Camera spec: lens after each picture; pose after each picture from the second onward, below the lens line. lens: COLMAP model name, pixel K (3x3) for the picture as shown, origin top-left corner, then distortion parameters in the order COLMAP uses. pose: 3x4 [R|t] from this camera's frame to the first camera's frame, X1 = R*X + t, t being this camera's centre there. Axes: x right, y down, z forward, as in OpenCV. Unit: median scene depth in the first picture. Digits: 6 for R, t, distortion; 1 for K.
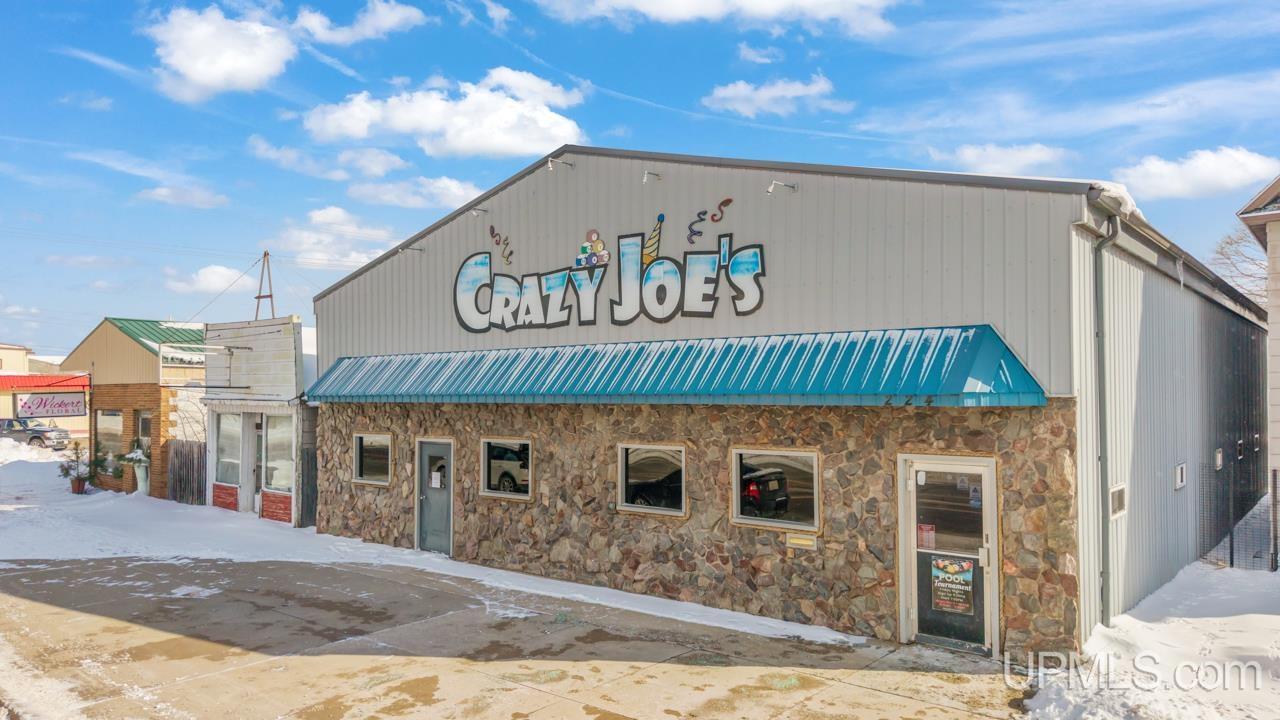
lens RADIAL K [[888.6, 0, 642.1], [0, 888.6, 381.9], [0, 0, 1]] dist [0.089934, -0.000577]
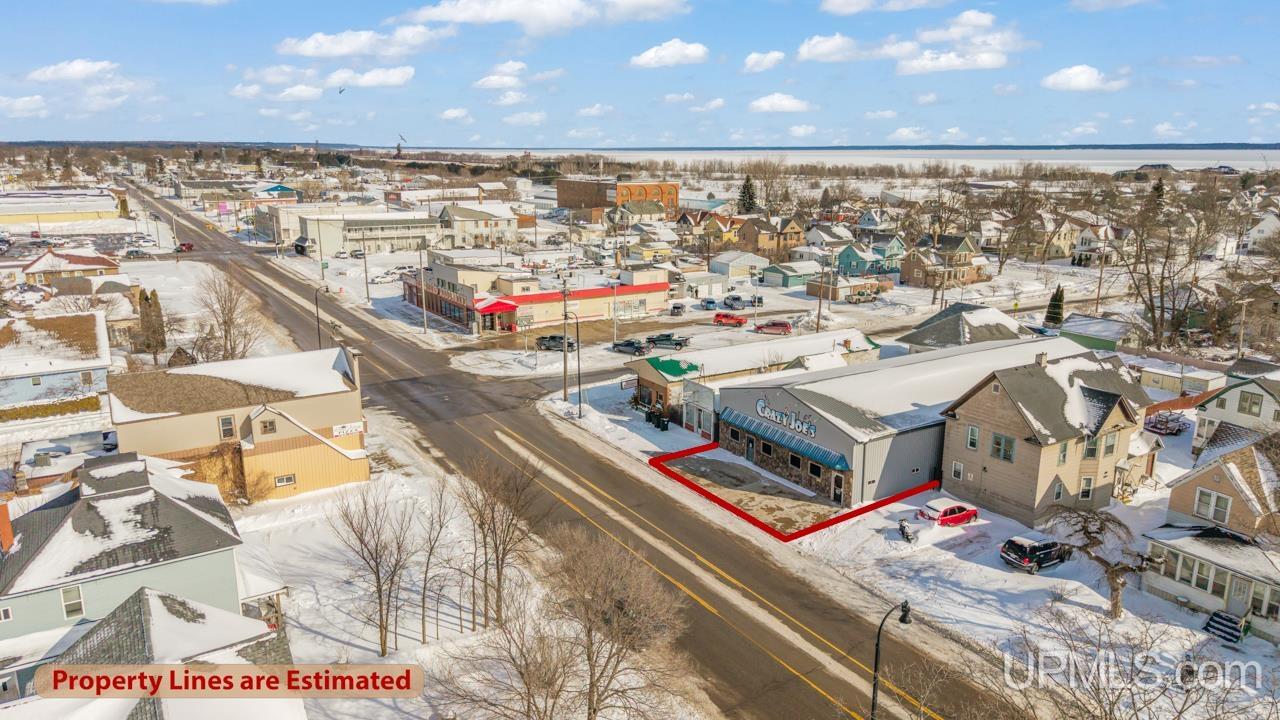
lens RADIAL K [[847.9, 0, 640.0], [0, 847.9, 360.0], [0, 0, 1]] dist [0.083381, -0.000109]
pose [[0.951469, 0.074387, -0.298618, 0.552592], [0.002070, 0.968778, 0.247922, -1.591070], [0.307737, -0.236509, 0.921608, -3.461753]]
